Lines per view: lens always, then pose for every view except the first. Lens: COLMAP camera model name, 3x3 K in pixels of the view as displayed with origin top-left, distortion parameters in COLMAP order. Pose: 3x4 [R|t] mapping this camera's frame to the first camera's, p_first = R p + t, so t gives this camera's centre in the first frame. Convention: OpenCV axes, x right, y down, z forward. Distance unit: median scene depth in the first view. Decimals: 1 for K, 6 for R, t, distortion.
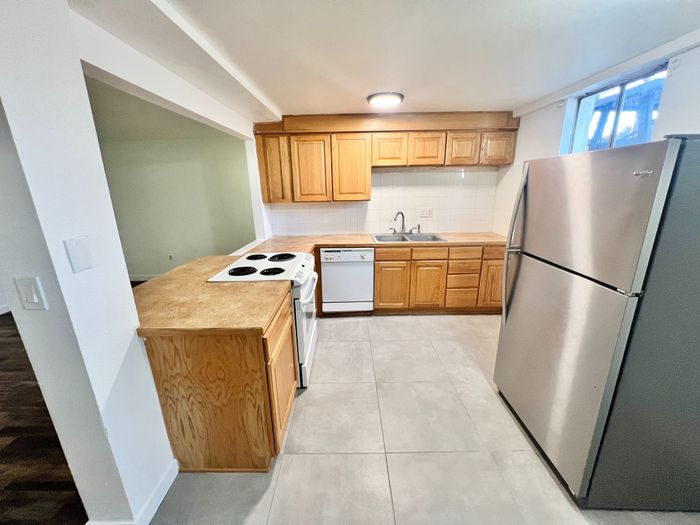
lens RADIAL K [[279.8, 0, 347.6], [0, 279.8, 259.6], [0, 0, 1]] dist [0.000071, 0.000006]
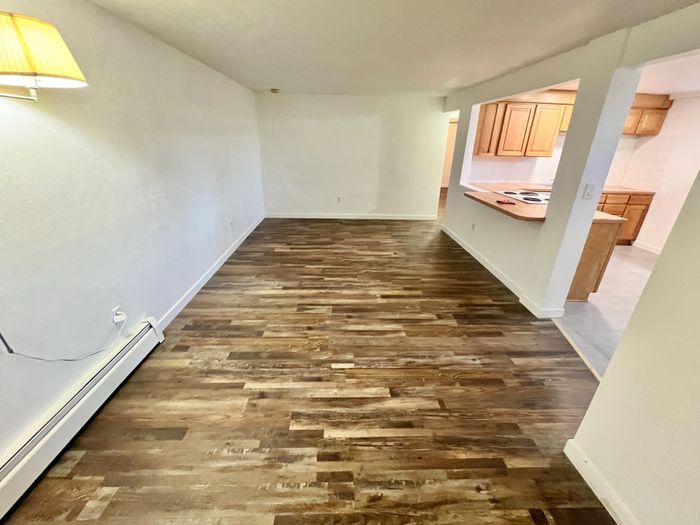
lens RADIAL K [[294.7, 0, 353.3], [0, 294.7, 259.6], [0, 0, 1]] dist [-0.000102, -0.000080]
pose [[0.997711, 0.026275, 0.062312, -0.981033], [-0.034105, 0.991171, 0.128127, 0.132656], [-0.058396, -0.129959, 0.989798, -0.426678]]
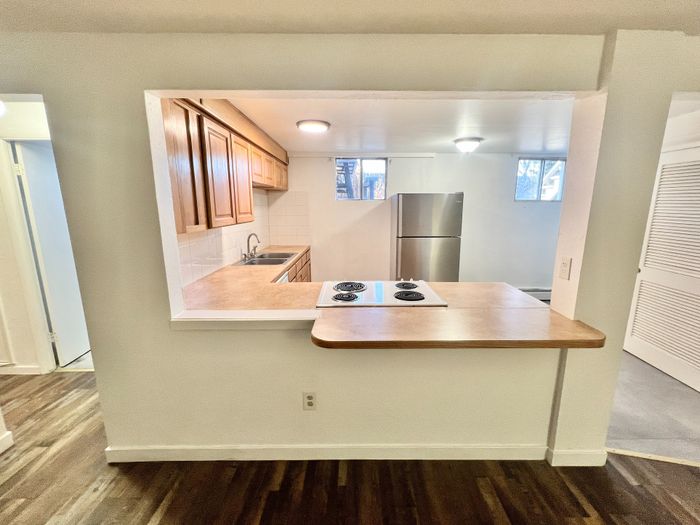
lens RADIAL K [[294.7, 0, 353.3], [0, 294.7, 259.6], [0, 0, 1]] dist [-0.000102, -0.000080]
pose [[-0.005369, -0.161738, 0.986819, -0.839621], [0.259496, 0.952802, 0.157574, -0.170393], [-0.965729, 0.256921, 0.036855, 0.735271]]
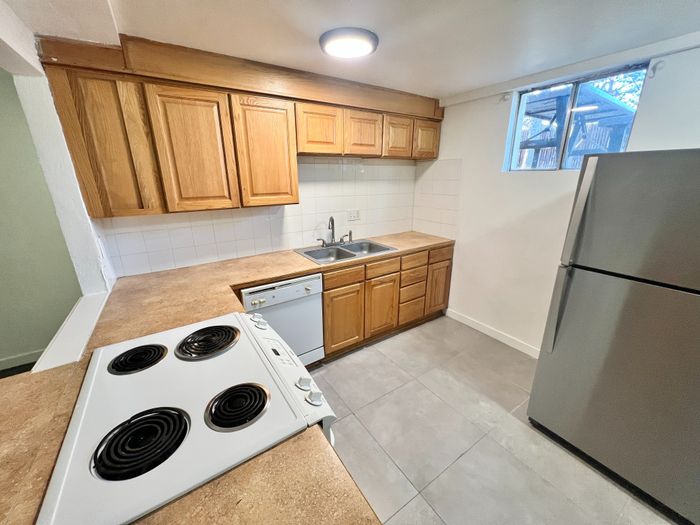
lens RADIAL K [[279.8, 0, 347.6], [0, 279.8, 259.6], [0, 0, 1]] dist [0.000071, 0.000006]
pose [[0.833602, -0.149603, 0.531720, -0.210216], [0.137210, 0.988535, 0.063019, -0.107680], [-0.535052, 0.020425, 0.844572, 0.378699]]
